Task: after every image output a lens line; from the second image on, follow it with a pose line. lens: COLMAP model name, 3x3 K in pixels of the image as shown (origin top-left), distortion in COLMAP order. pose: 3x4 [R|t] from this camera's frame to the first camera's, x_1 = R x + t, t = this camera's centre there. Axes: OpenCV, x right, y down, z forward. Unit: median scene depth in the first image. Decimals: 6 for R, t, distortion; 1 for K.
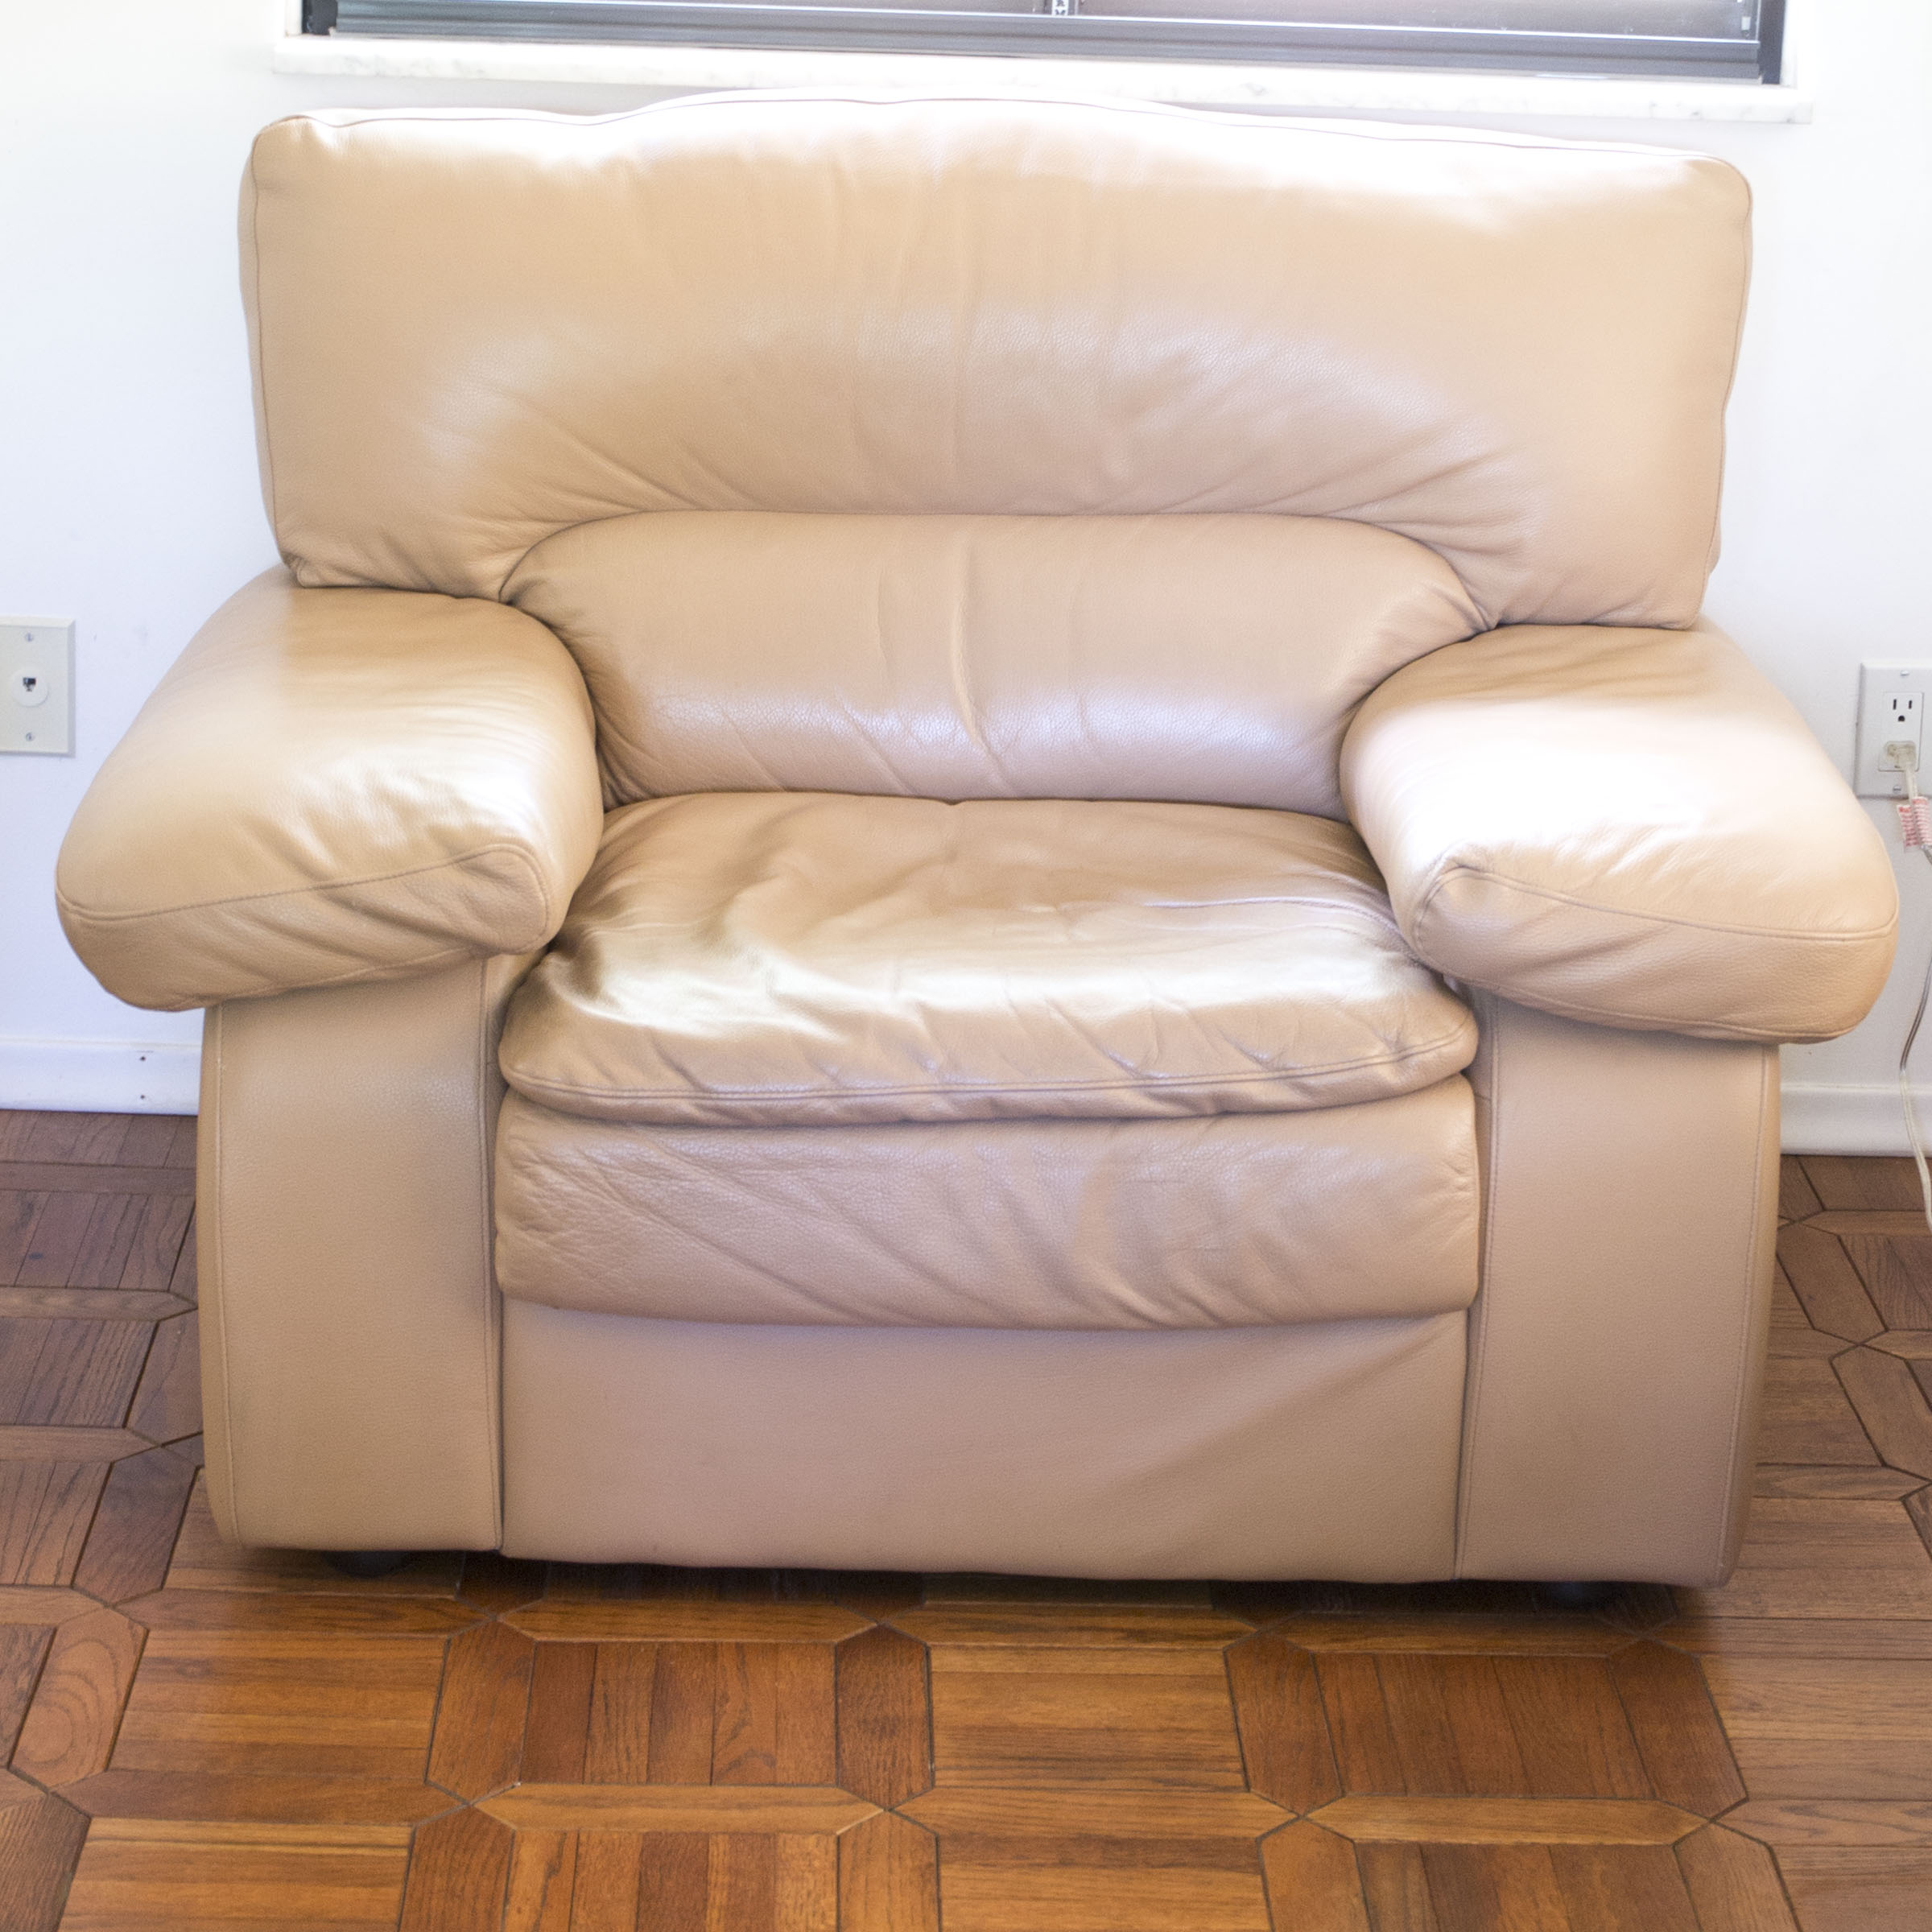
lens RADIAL K [[5421.9, 0, 969.3], [0, 5421.9, 965.6], [0, 0, 1]] dist [-0.271528, 0.000000]
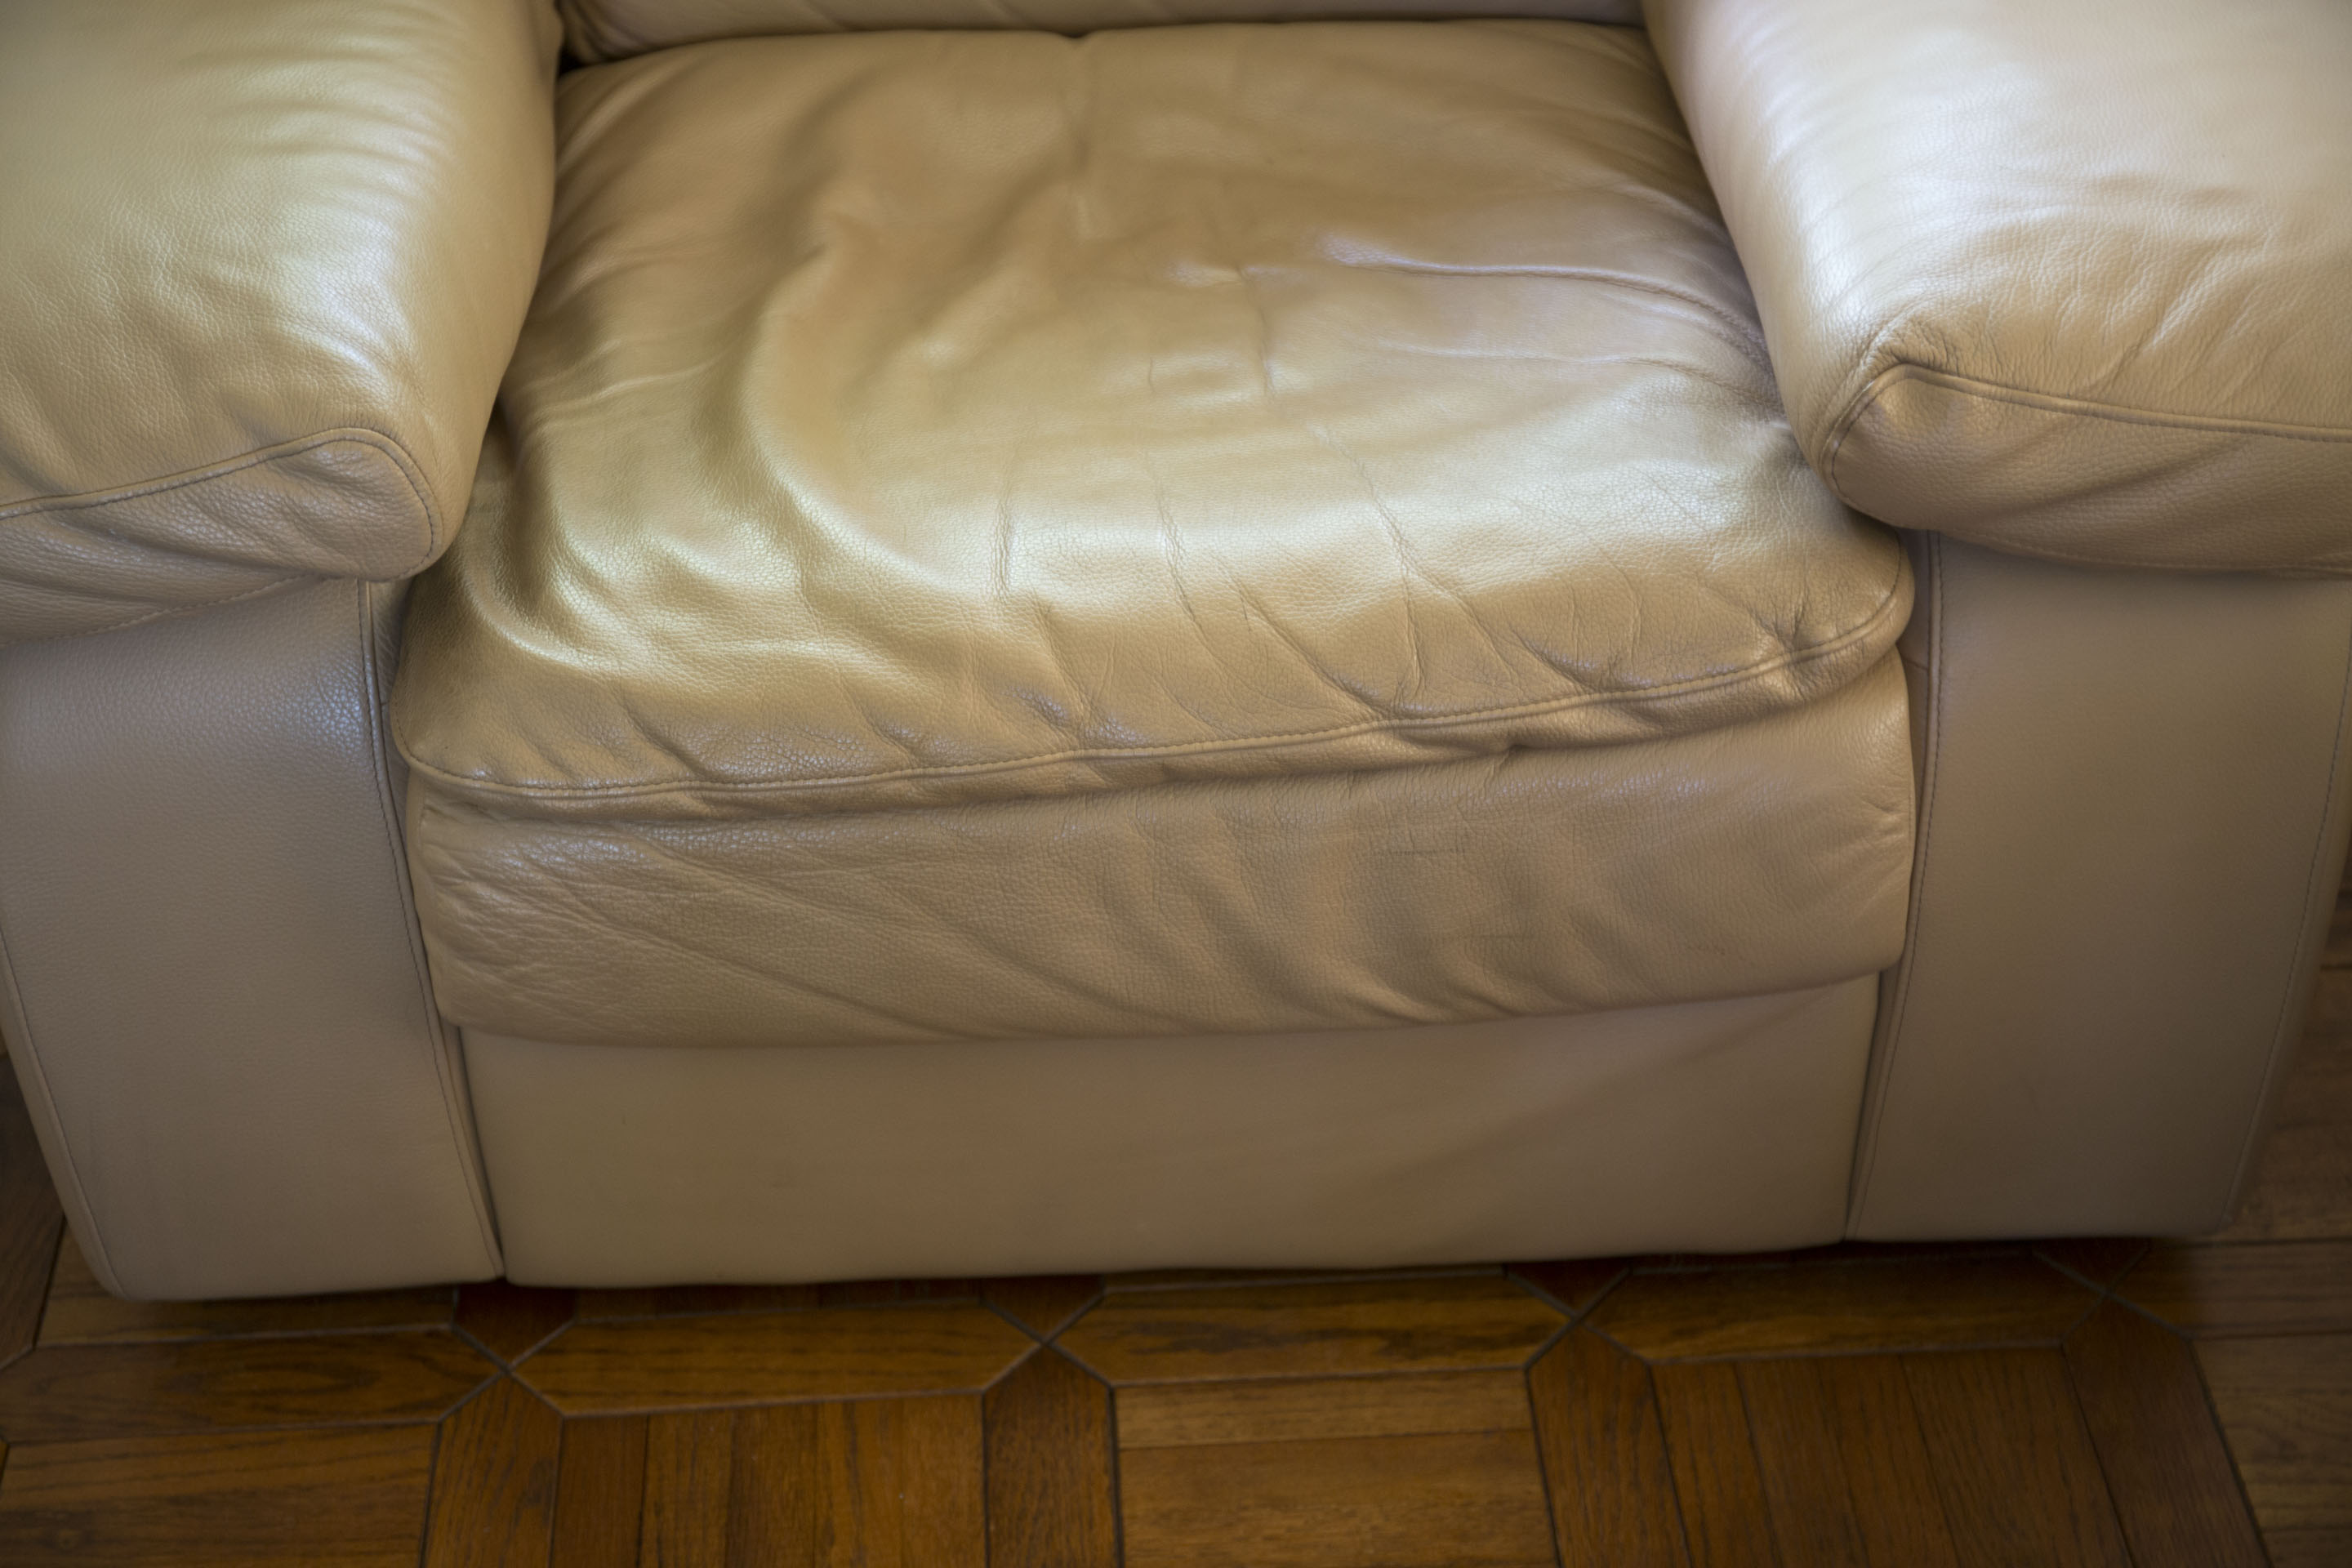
lens RADIAL K [[3744.3, 0, 1172.1], [0, 3744.3, 789.2], [0, 0, 1]] dist [0.040690, 0.000000]
pose [[0.998606, -0.052417, -0.006140, 0.007682], [0.050781, 0.922680, 0.382207, -0.140100], [-0.014369, -0.381986, 0.924056, 0.583466]]
